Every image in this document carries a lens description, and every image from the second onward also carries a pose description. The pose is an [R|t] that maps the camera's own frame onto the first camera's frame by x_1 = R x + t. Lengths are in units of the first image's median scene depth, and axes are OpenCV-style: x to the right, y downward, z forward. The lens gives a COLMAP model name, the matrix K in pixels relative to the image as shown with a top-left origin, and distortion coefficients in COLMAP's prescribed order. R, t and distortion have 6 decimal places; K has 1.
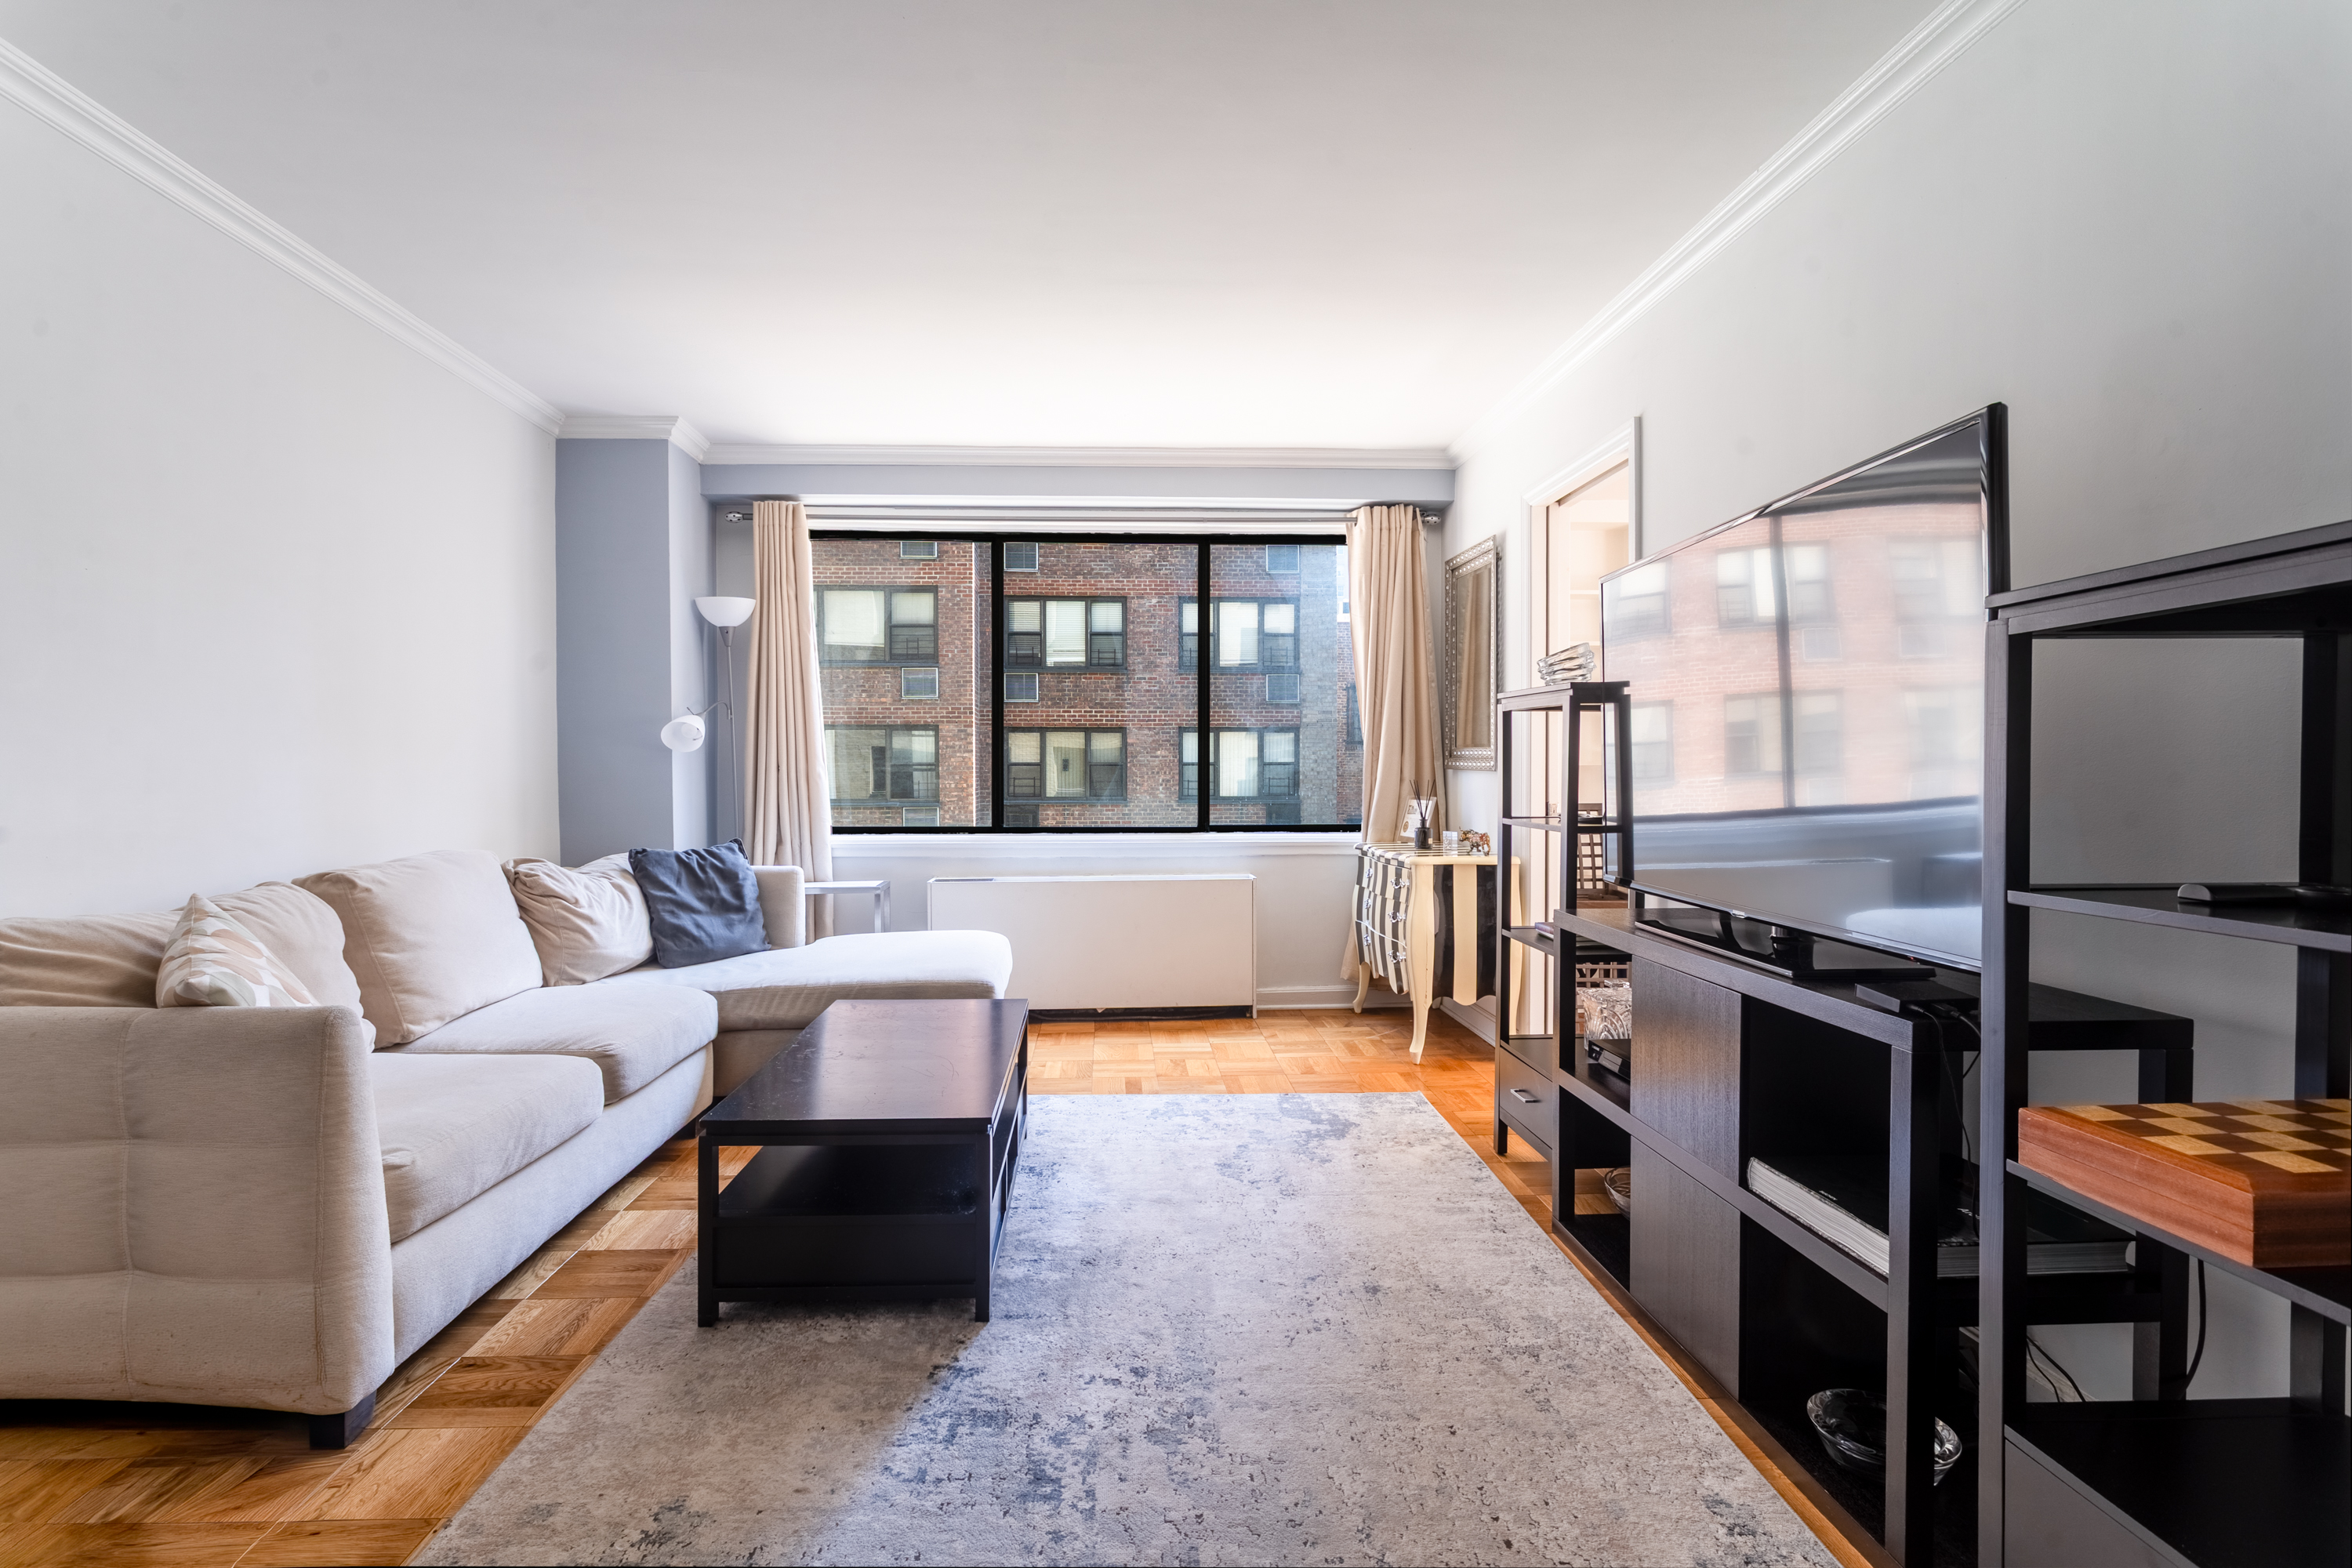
lens RADIAL K [[1149.1, 0, 1142.4], [0, 1149.1, 795.2], [0, 0, 1]] dist [-0.005614, 0.000321]
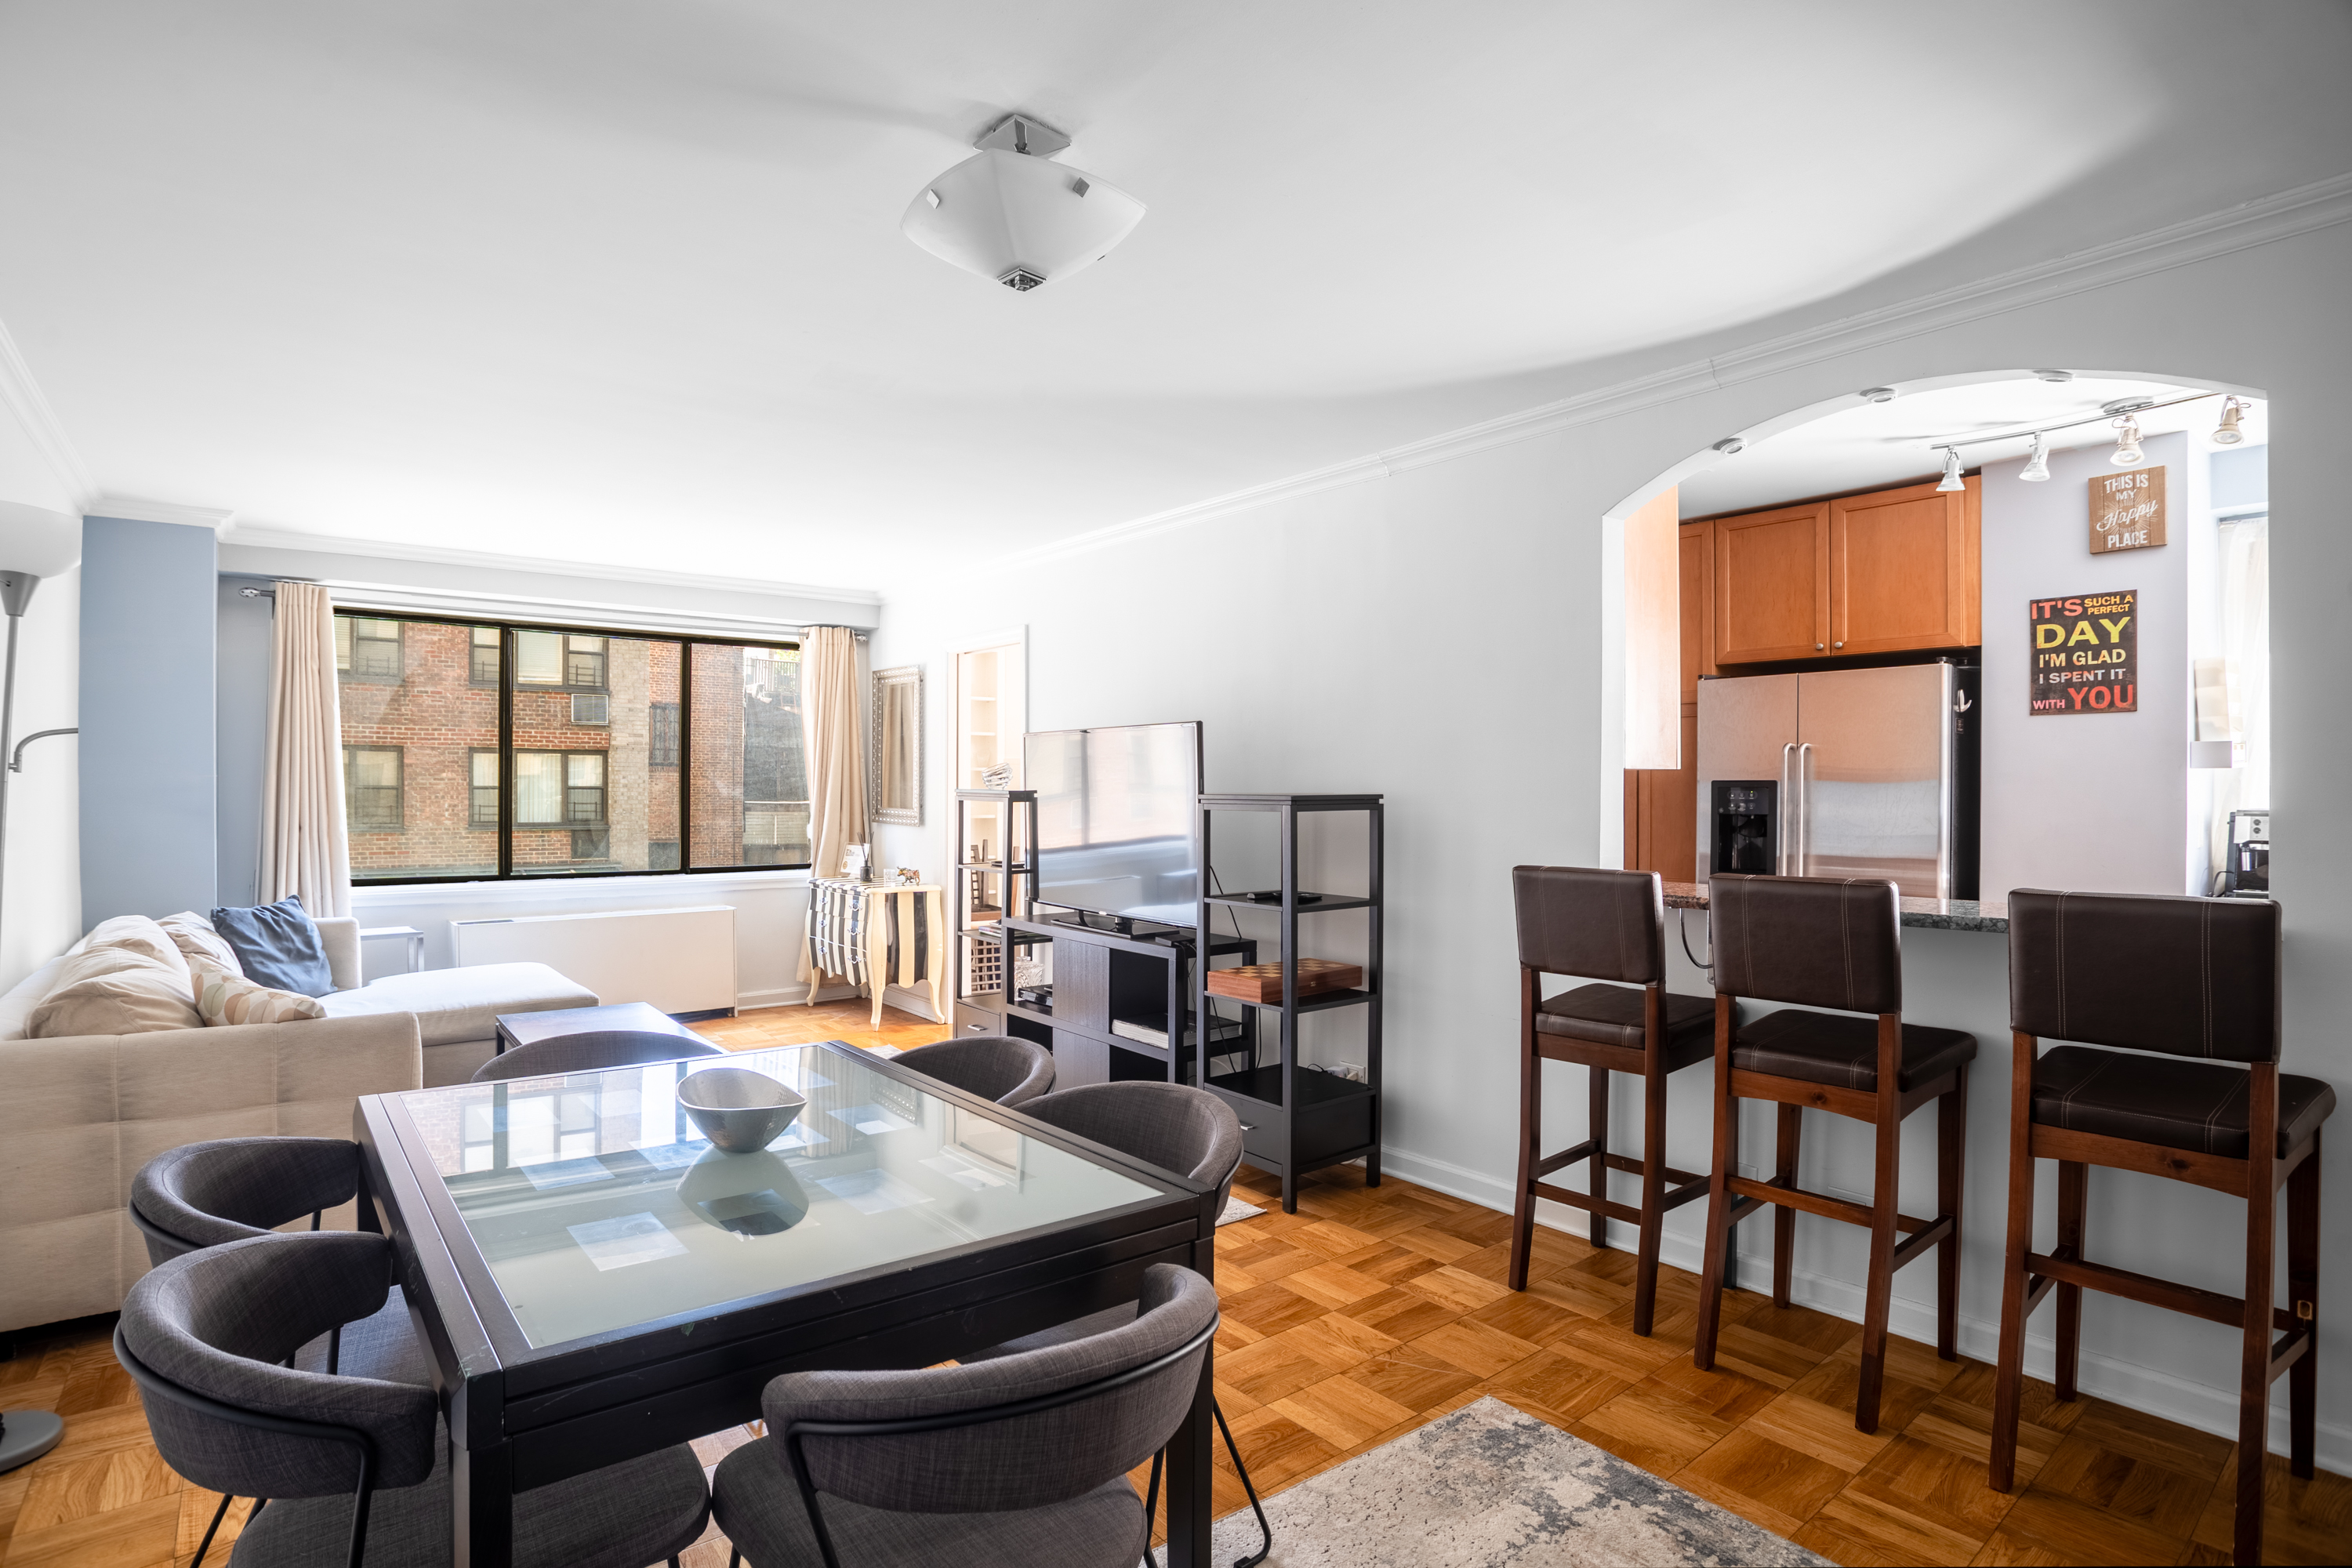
lens RADIAL K [[1227.3, 0, 1176.0], [0, 1227.3, 784.0], [0, 0, 1]] dist [-0.055066, 0.000221]
pose [[0.809348, 0.006158, 0.587297, -0.350650], [0.005411, 0.999824, -0.017939, -0.046469], [-0.587305, 0.017697, 0.809172, -0.458895]]
